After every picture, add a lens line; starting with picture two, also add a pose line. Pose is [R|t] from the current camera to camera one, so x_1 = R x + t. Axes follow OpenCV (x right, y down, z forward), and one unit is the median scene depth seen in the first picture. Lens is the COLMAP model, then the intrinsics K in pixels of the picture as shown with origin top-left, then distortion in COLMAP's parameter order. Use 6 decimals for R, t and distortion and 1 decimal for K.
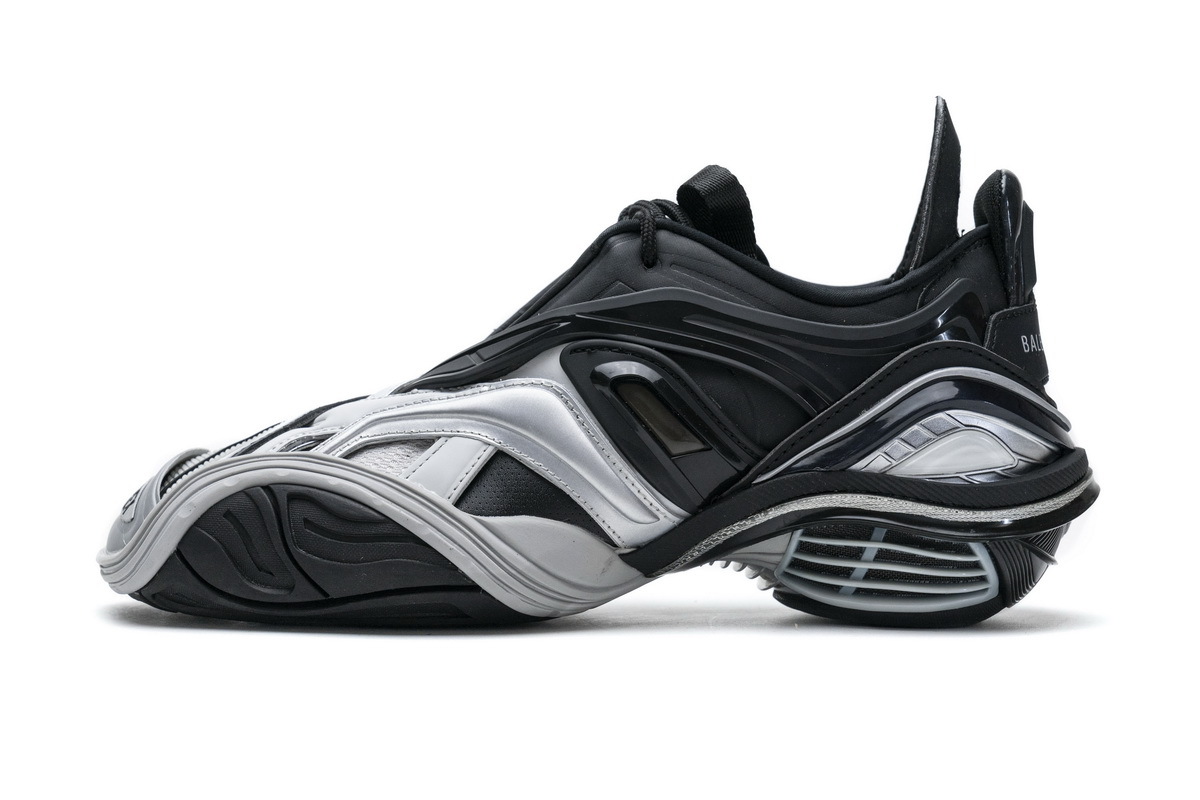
lens RADIAL K [[2398.3, 0, 609.2], [0, 2398.3, 395.8], [0, 0, 1]] dist [0.000157, 0.000000]
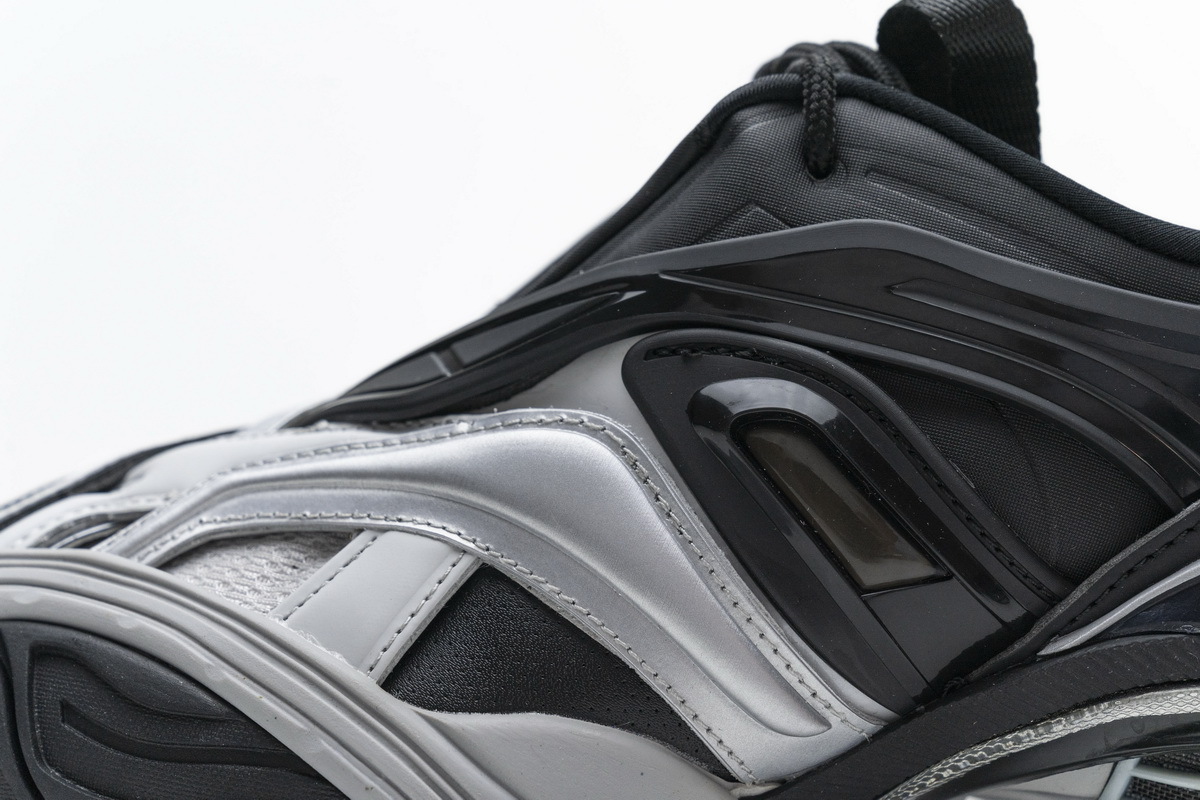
lens RADIAL K [[2398.3, 0, 591.4], [0, 2398.3, 400.0], [0, 0, 1]] dist [0.000157, 0.000000]
pose [[0.998689, 0.025649, -0.044292, -0.005924], [-0.025014, 0.999577, 0.014838, -0.016206], [0.044654, -0.013711, 0.998908, 0.537846]]
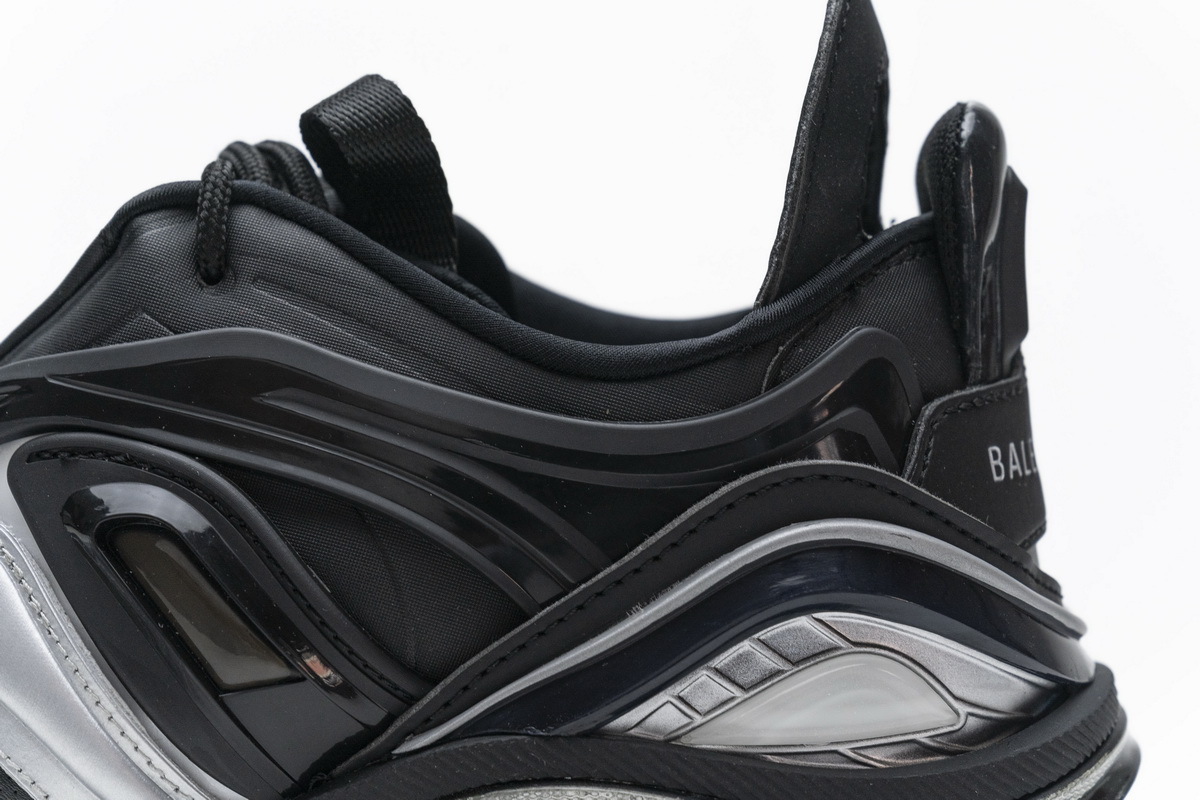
lens RADIAL K [[2398.3, 0, 596.9], [0, 2398.3, 403.7], [0, 0, 1]] dist [0.000157, 0.000000]
pose [[0.998810, 0.034834, -0.034144, 0.112199], [-0.033687, 0.998867, 0.033614, -0.048719], [0.035276, -0.032424, 0.998852, 0.528210]]
